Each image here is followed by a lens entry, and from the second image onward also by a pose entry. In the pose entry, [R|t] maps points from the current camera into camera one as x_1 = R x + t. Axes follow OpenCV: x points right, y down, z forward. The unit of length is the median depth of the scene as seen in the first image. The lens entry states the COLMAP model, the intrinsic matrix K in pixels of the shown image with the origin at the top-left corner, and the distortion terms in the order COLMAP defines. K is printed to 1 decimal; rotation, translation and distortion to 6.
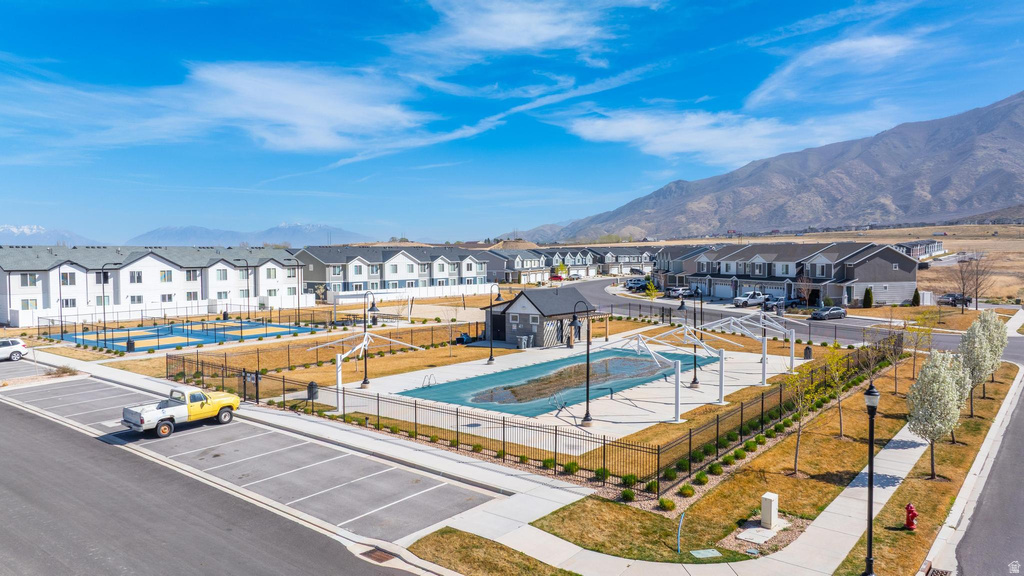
lens RADIAL K [[709.2, 0, 506.6], [0, 709.2, 283.8], [0, 0, 1]] dist [-0.038933, 0.039496]
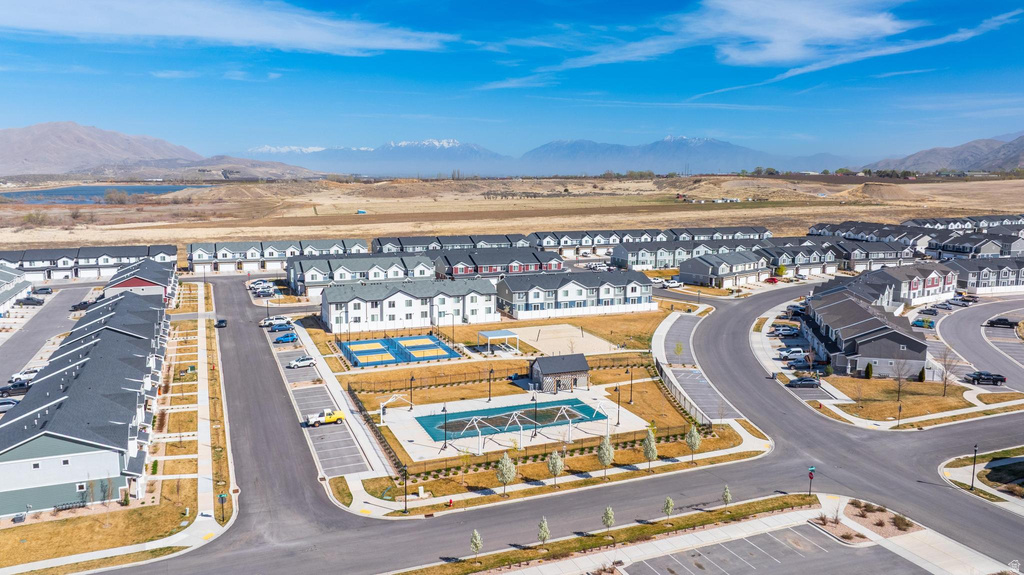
lens RADIAL K [[732.7, 0, 502.7], [0, 732.7, 285.8], [0, 0, 1]] dist [-0.008363, -0.003083]
pose [[0.870875, 0.083037, -0.484440, 0.536972], [-0.030041, 0.992775, 0.116165, -0.247462], [0.490586, -0.086612, 0.867078, -0.405336]]
